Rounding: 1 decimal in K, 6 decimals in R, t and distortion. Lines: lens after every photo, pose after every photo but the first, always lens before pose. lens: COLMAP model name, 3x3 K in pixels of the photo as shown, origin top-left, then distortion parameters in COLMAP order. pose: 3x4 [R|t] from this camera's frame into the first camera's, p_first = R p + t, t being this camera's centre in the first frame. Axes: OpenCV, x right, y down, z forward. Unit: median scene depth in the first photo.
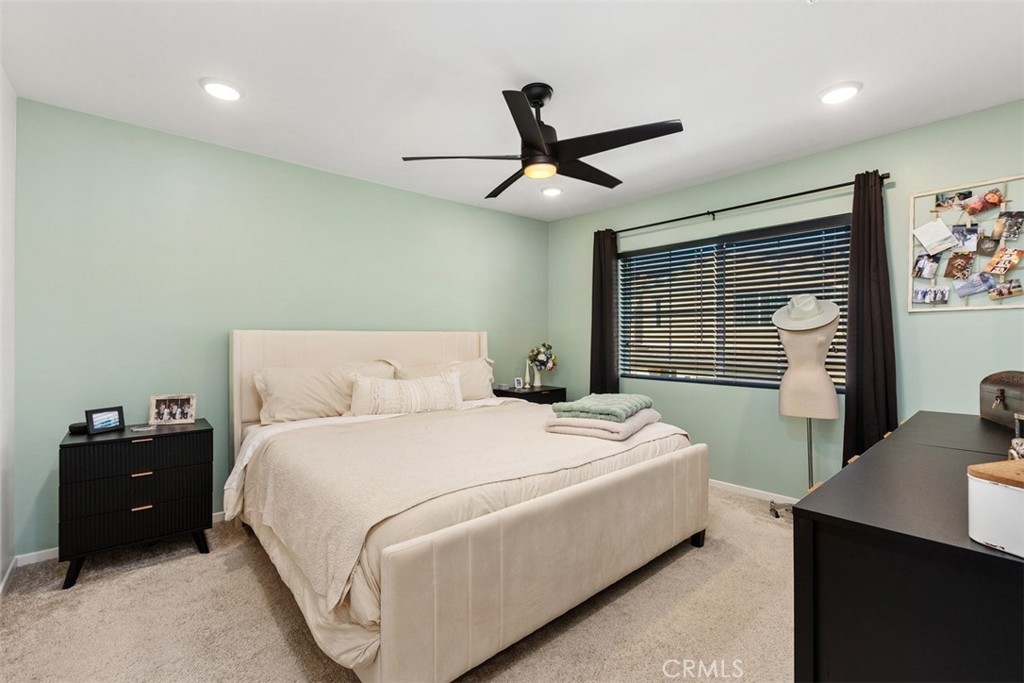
lens RADIAL K [[445.5, 0, 518.3], [0, 445.5, 340.1], [0, 0, 1]] dist [0.001158, 0.000348]
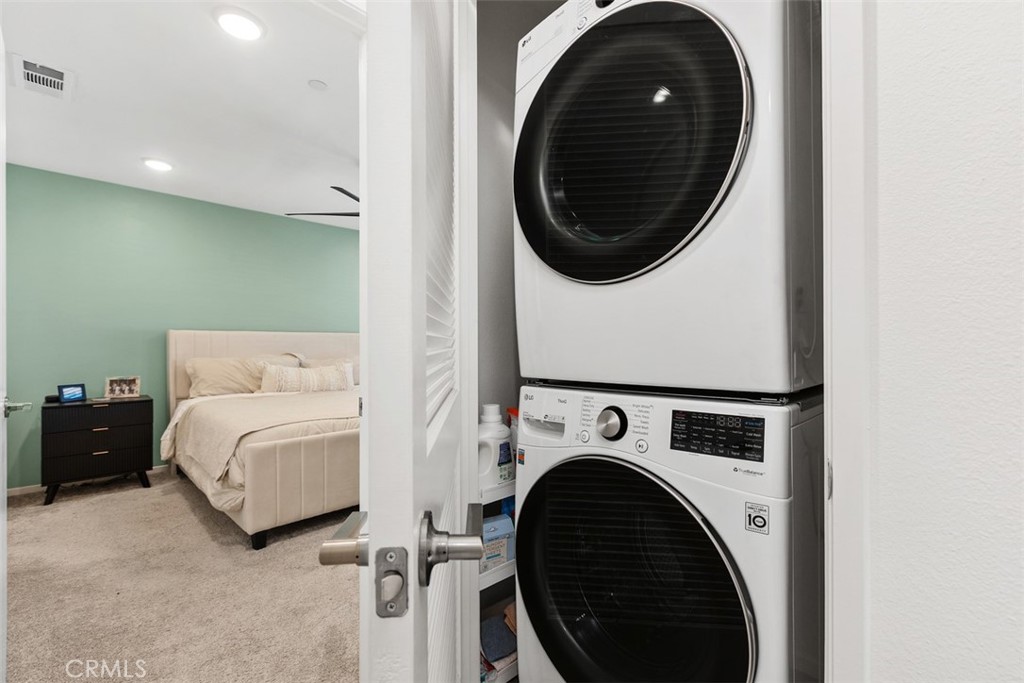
lens RADIAL K [[445.5, 0, 517.3], [0, 445.5, 346.1], [0, 0, 1]] dist [0.001158, 0.000348]
pose [[0.997463, -0.003430, 0.071109, 0.367680], [0.003458, 0.999994, -0.000264, 0.034427], [-0.071108, 0.000509, 0.997468, -0.492099]]
